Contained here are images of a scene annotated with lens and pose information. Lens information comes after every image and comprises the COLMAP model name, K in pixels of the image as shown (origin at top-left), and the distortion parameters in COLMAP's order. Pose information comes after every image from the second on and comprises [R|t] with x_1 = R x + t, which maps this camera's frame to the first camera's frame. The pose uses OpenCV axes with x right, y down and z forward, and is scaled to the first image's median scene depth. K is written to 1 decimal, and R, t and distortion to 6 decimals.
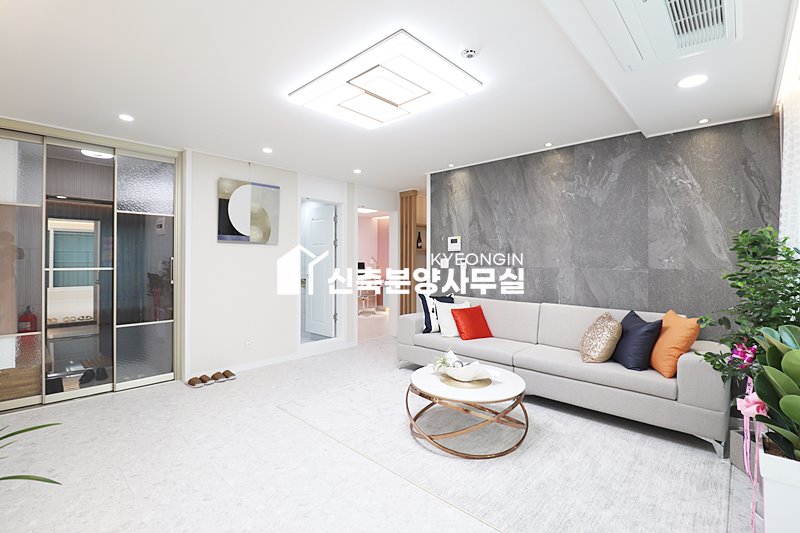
lens RADIAL K [[370.4, 0, 428.2], [0, 370.4, 263.7], [0, 0, 1]] dist [-0.031160, 0.000096]
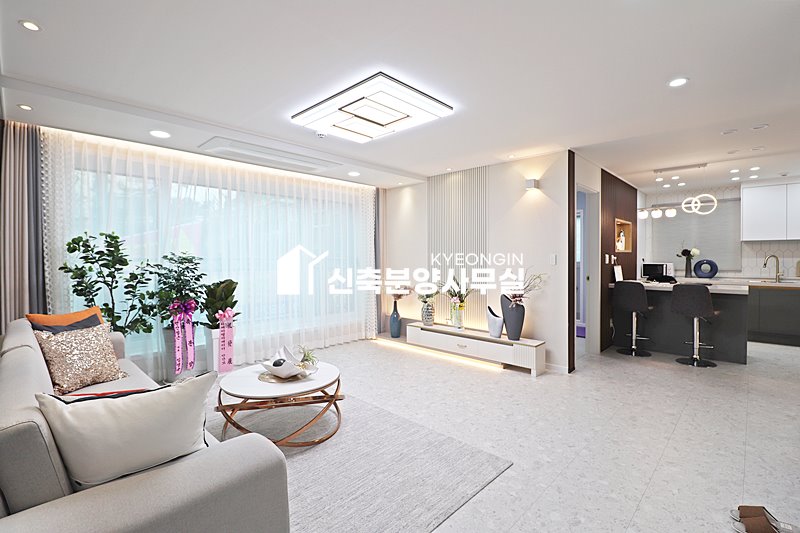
lens RADIAL K [[359.7, 0, 408.2], [0, 359.7, 259.4], [0, 0, 1]] dist [-0.000303, -0.012080]
pose [[-0.998582, -0.003026, 0.053156, -0.317560], [-0.002905, 0.999993, 0.002348, 0.001261], [-0.053163, 0.002191, -0.998583, 2.191460]]
